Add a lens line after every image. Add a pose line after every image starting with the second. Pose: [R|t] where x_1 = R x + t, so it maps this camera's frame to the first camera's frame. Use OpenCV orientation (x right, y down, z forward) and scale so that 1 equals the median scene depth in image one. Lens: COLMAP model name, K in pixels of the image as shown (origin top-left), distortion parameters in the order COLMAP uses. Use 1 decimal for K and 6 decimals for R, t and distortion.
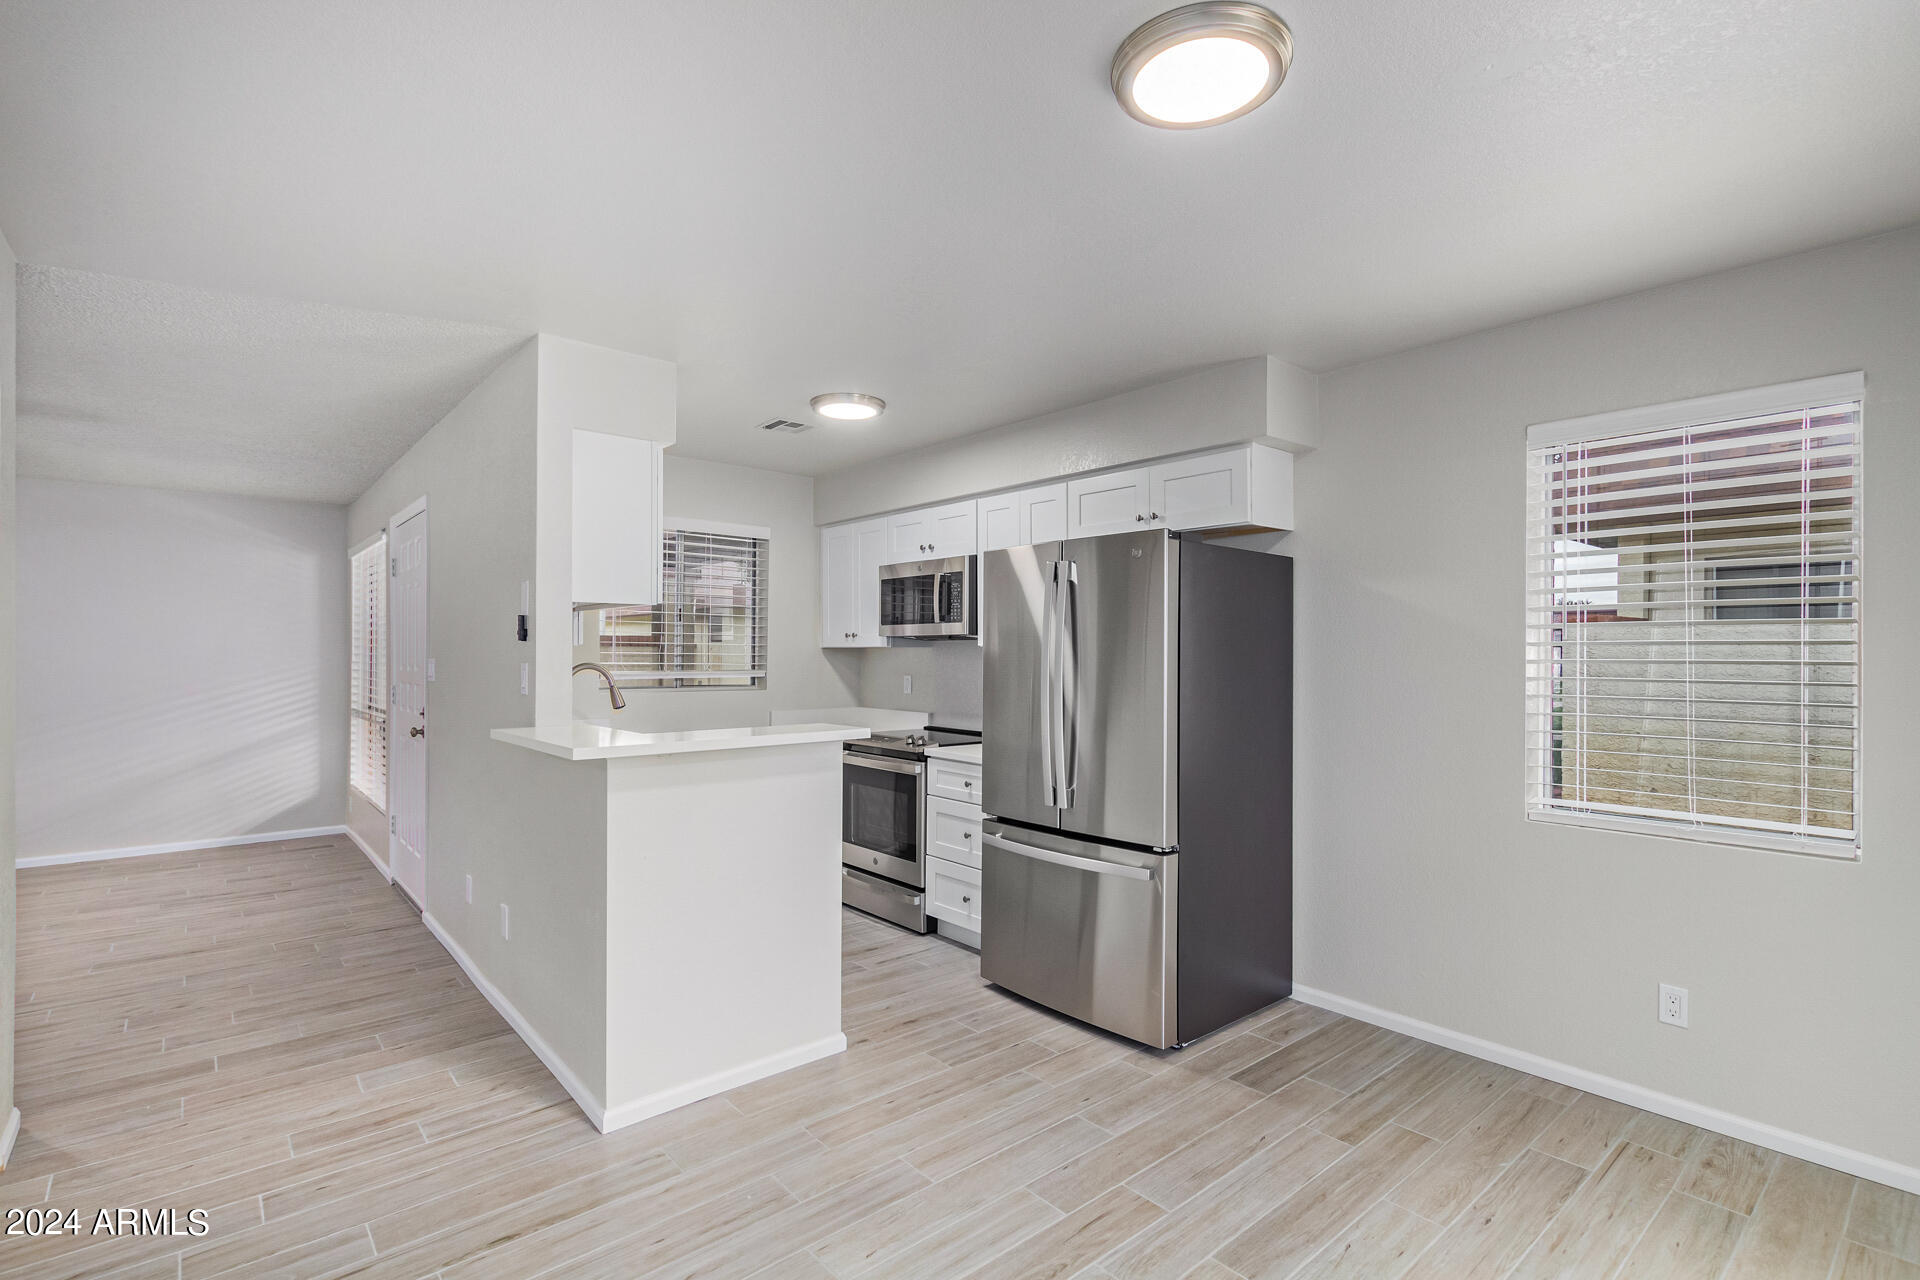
lens RADIAL K [[877.9, 0, 978.2], [0, 877.9, 639.1], [0, 0, 1]] dist [0.007745, -0.003865]
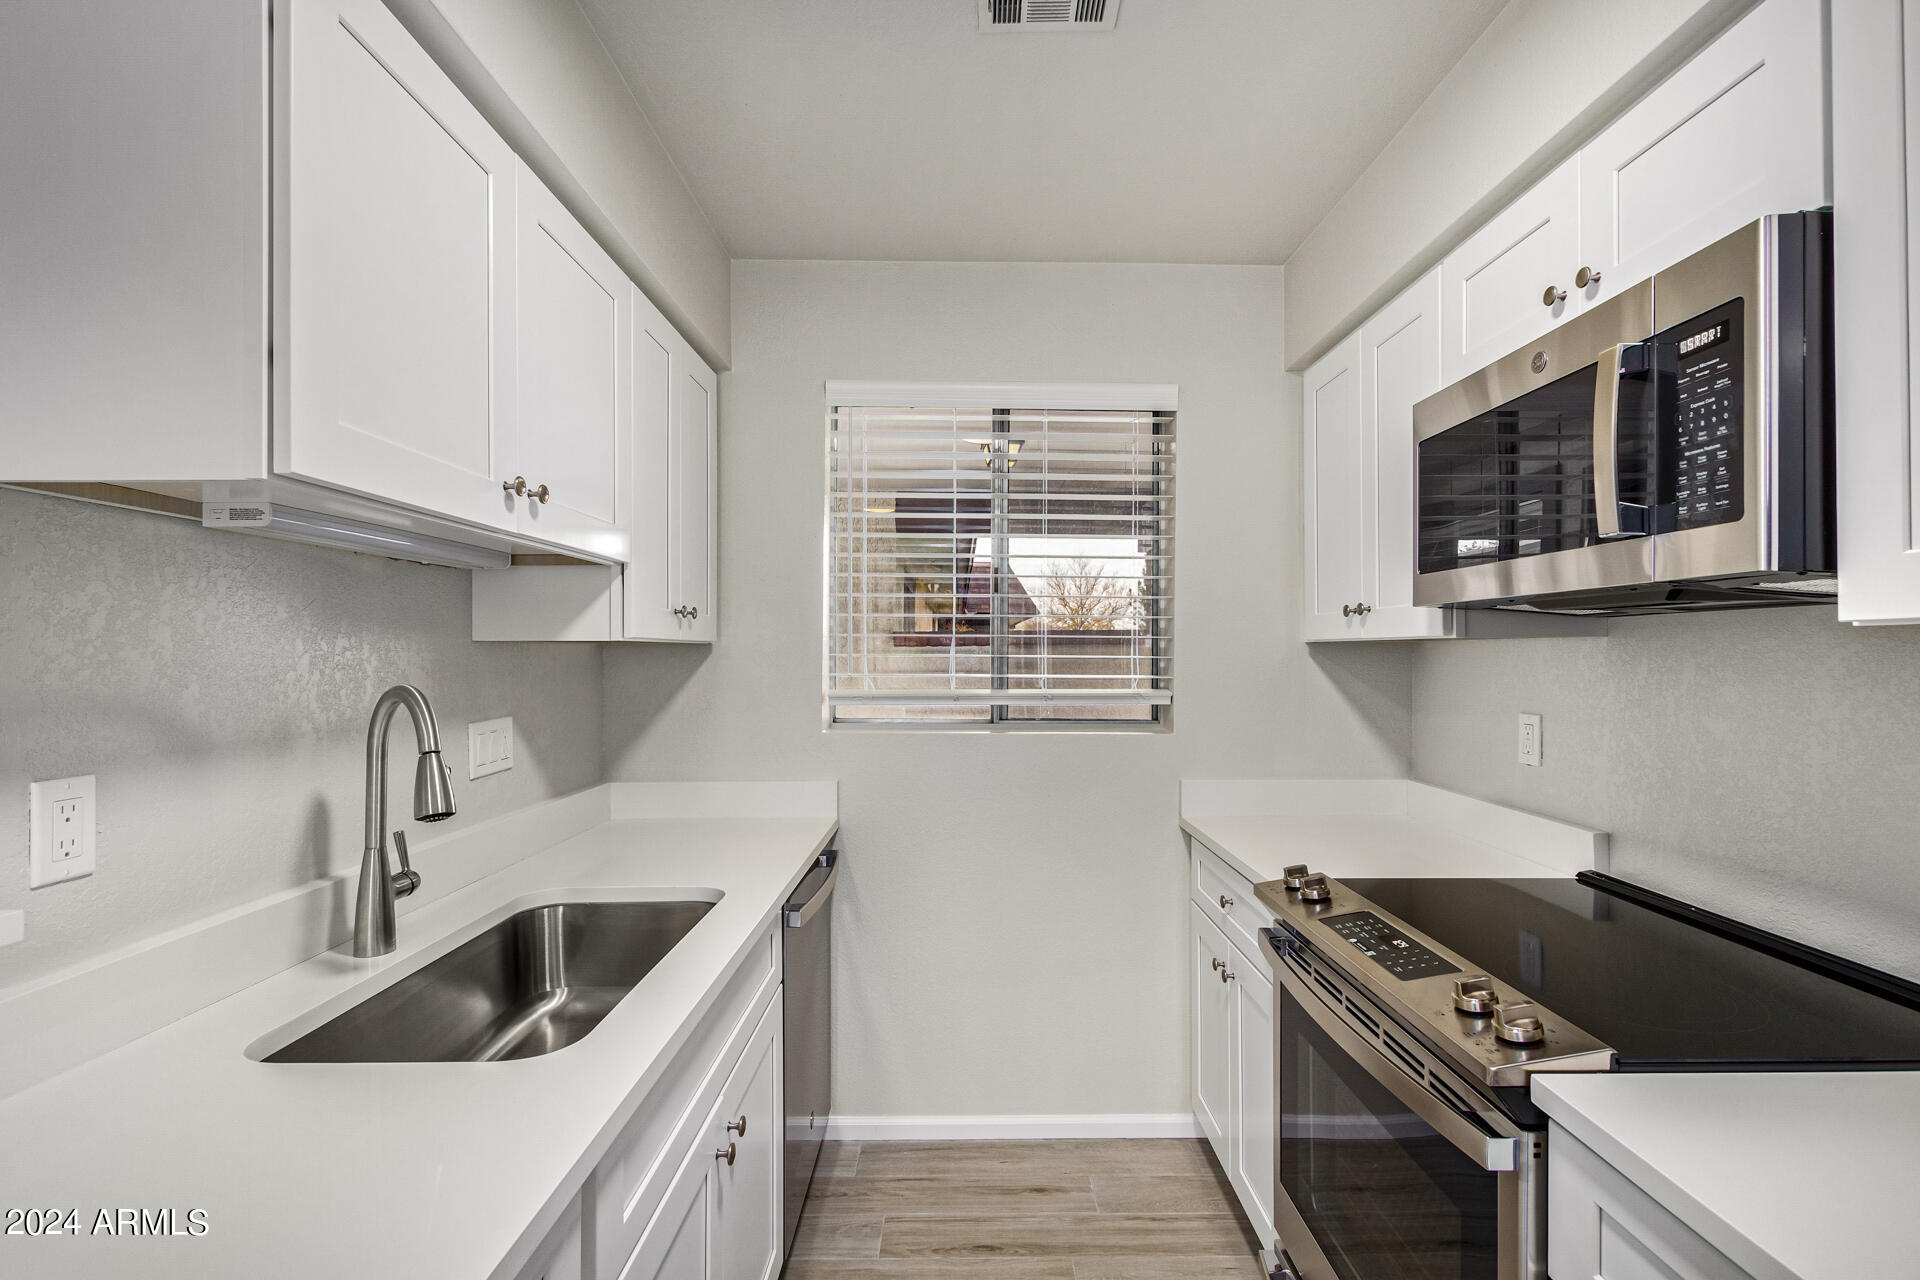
lens RADIAL K [[877.9, 0, 974.1], [0, 877.9, 645.8], [0, 0, 1]] dist [0.007745, -0.003865]
pose [[0.760145, -0.007314, -0.649713, -0.021603], [0.011604, 0.999930, 0.002319, 0.010752], [0.649650, -0.009301, 0.760176, 0.698996]]
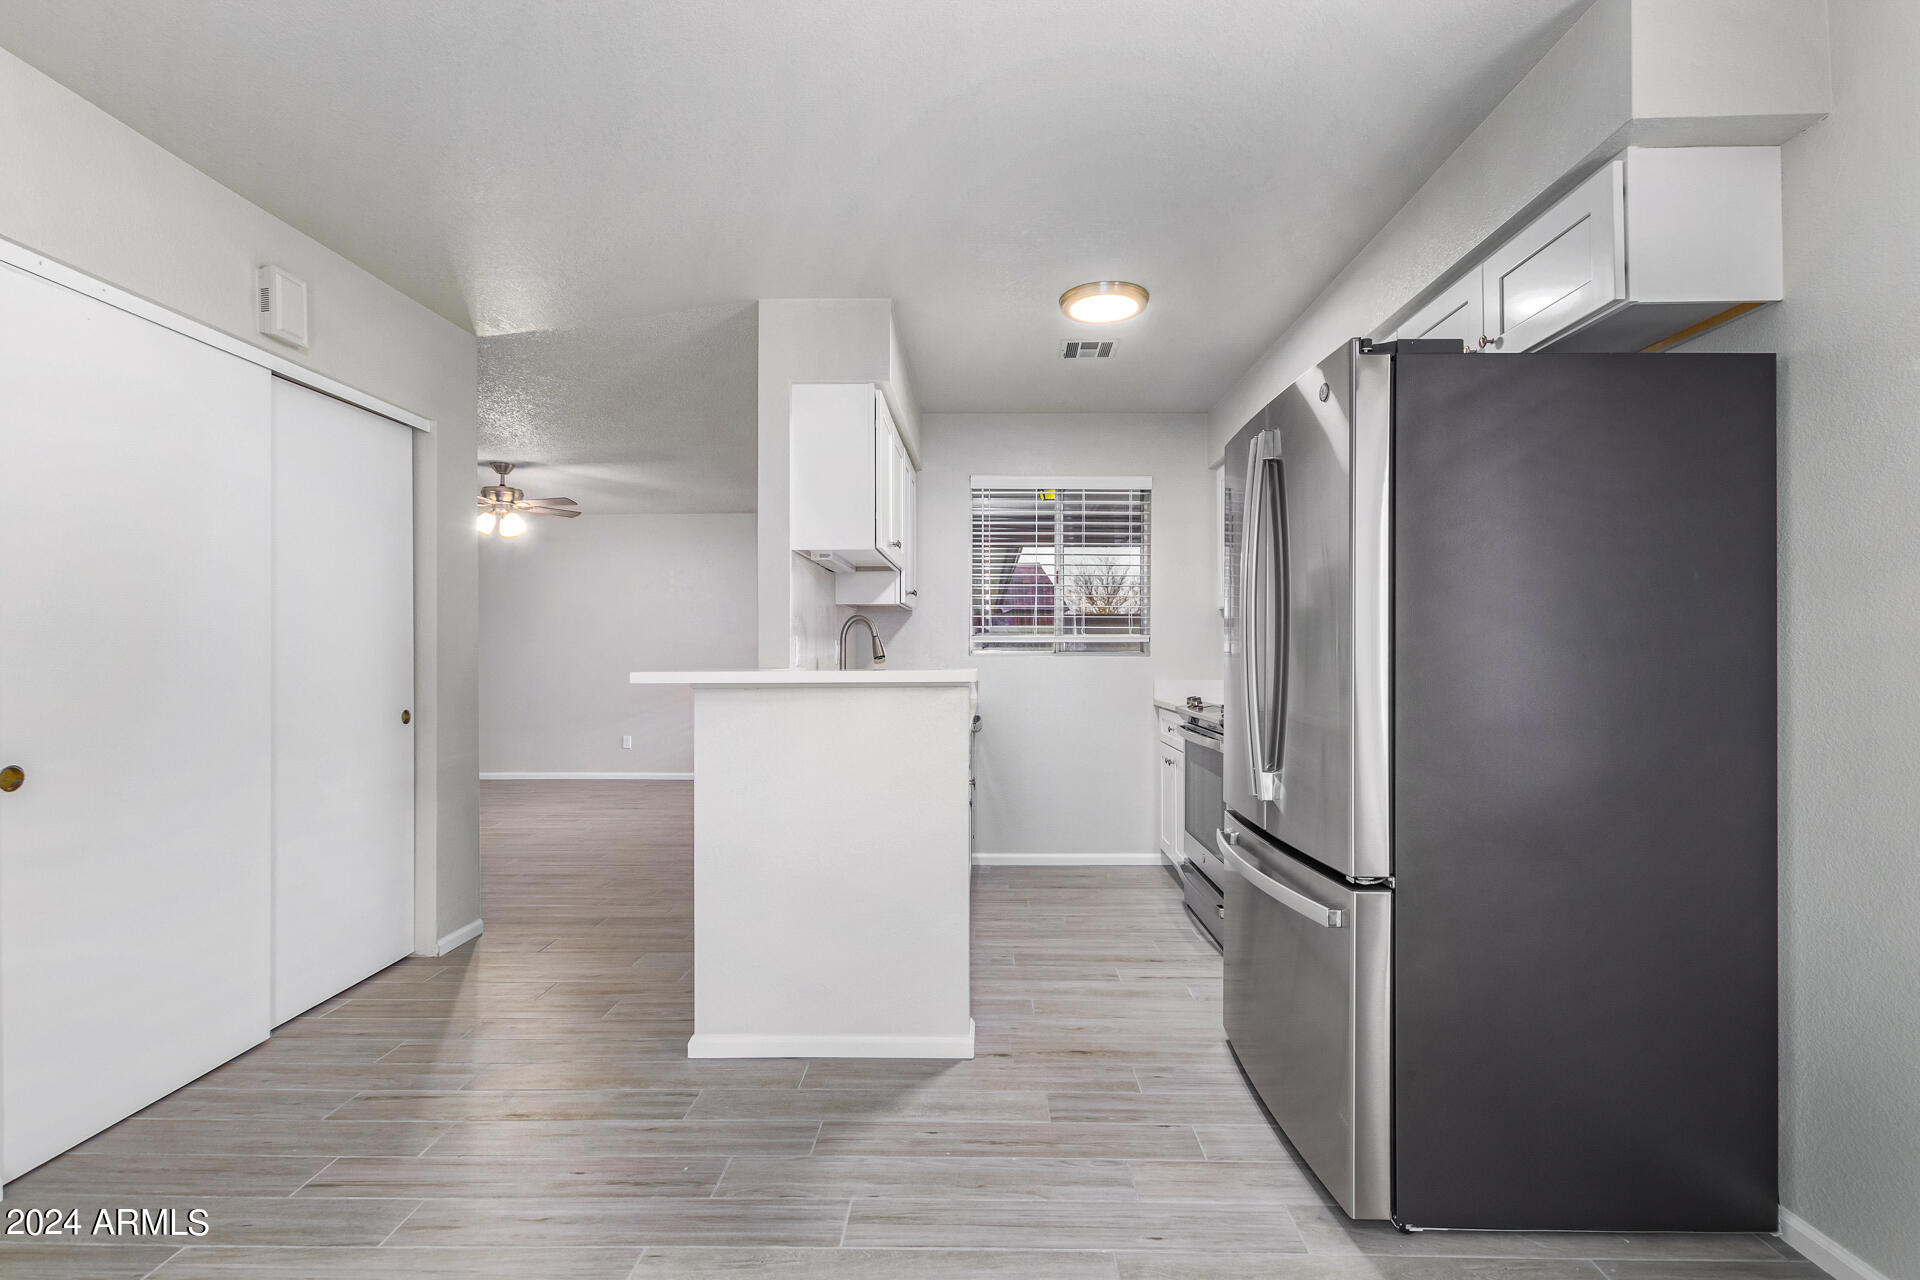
lens RADIAL K [[877.9, 0, 990.5], [0, 877.9, 642.6], [0, 0, 1]] dist [0.007745, -0.003865]
pose [[0.751901, -0.011549, -0.659175, 0.276489], [0.013328, 0.999908, -0.002316, 0.052296], [0.659141, -0.007045, 0.751986, 0.262357]]
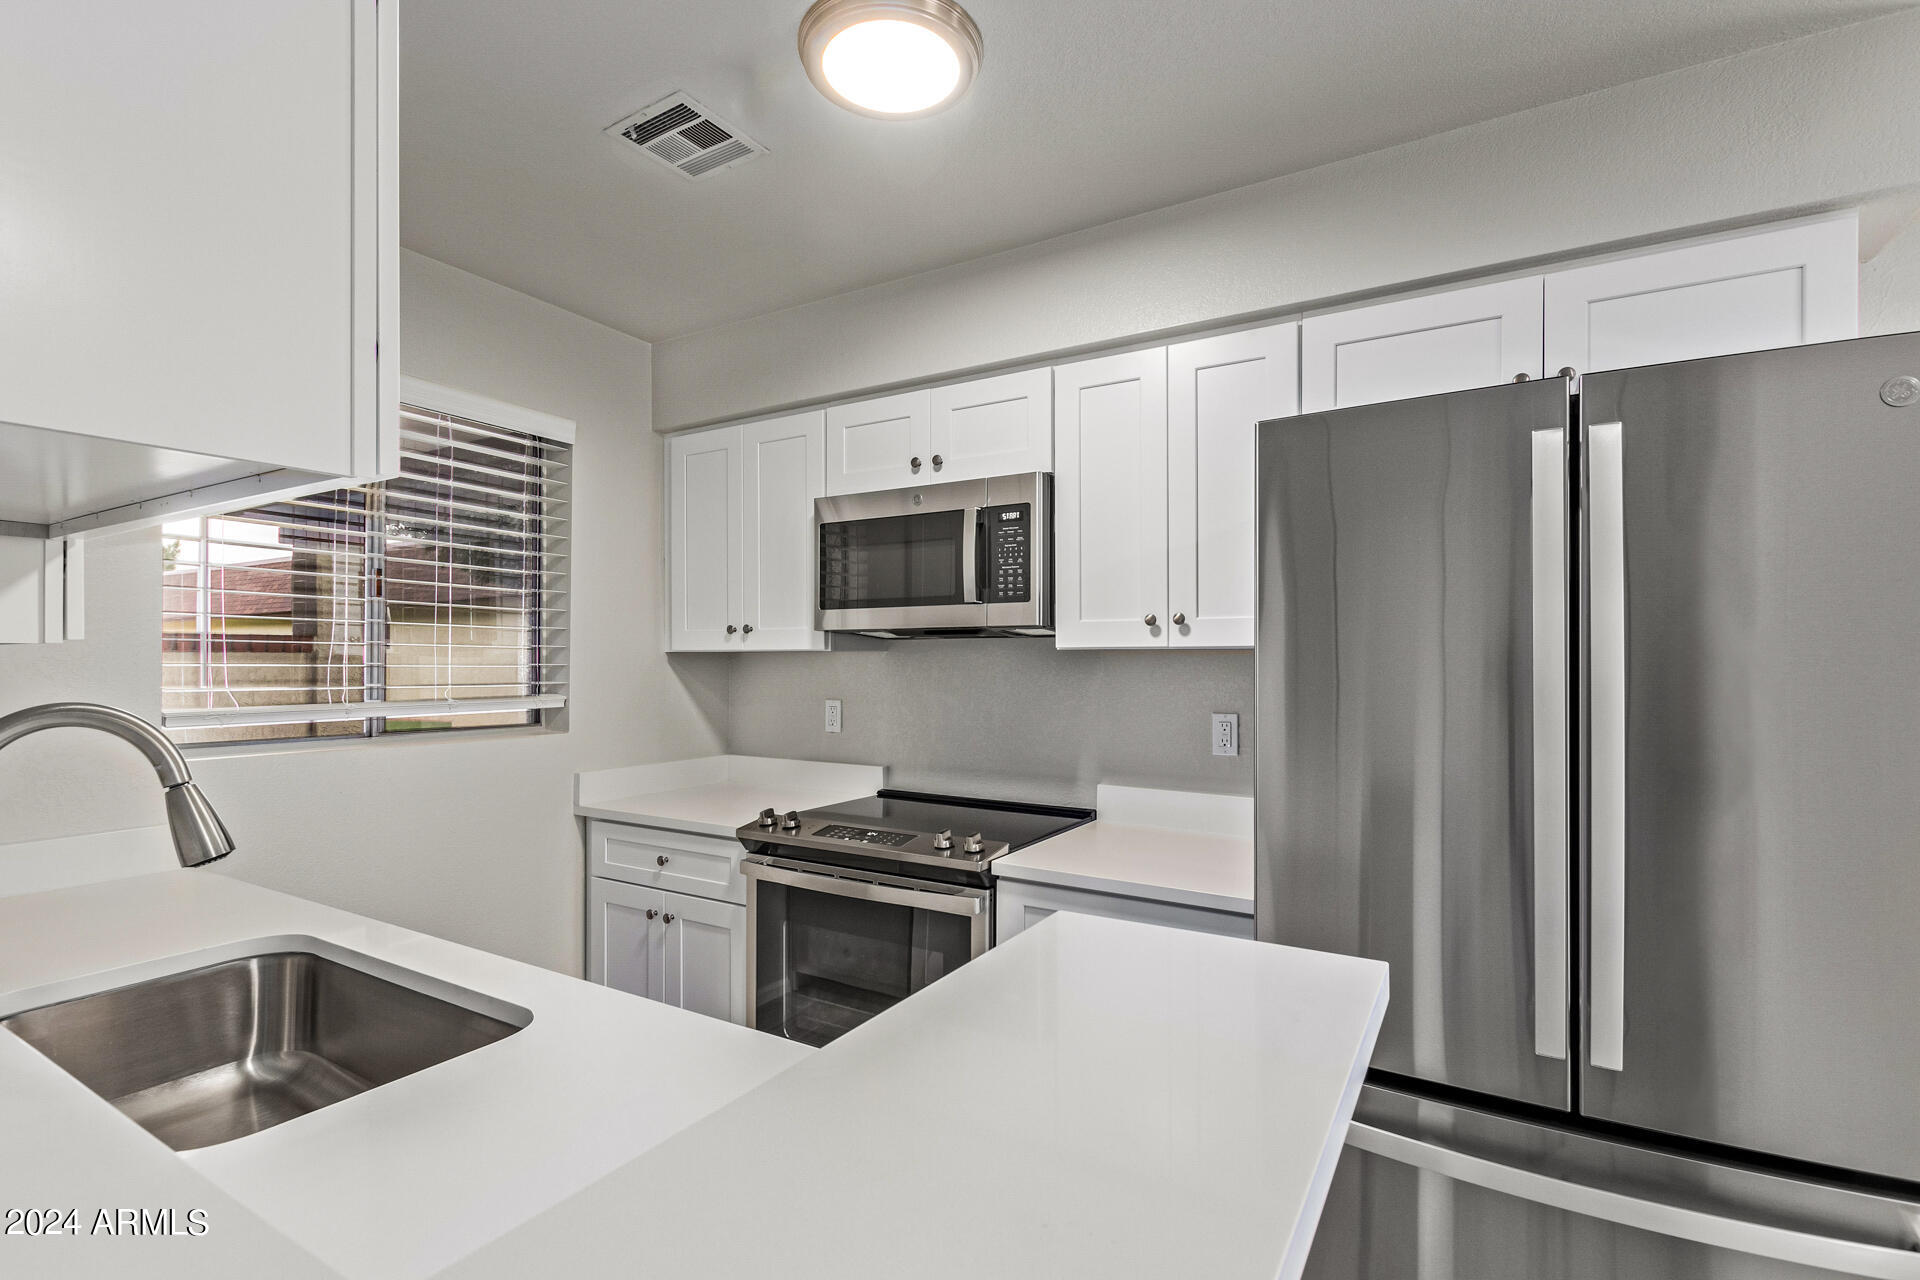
lens RADIAL K [[877.9, 0, 969.1], [0, 877.9, 650.8], [0, 0, 1]] dist [0.007745, -0.003865]
pose [[0.952721, -0.000311, 0.303846, -0.208189], [-0.001771, 0.999977, 0.006576, 0.006279], [-0.303841, -0.006803, 0.952698, 0.523467]]
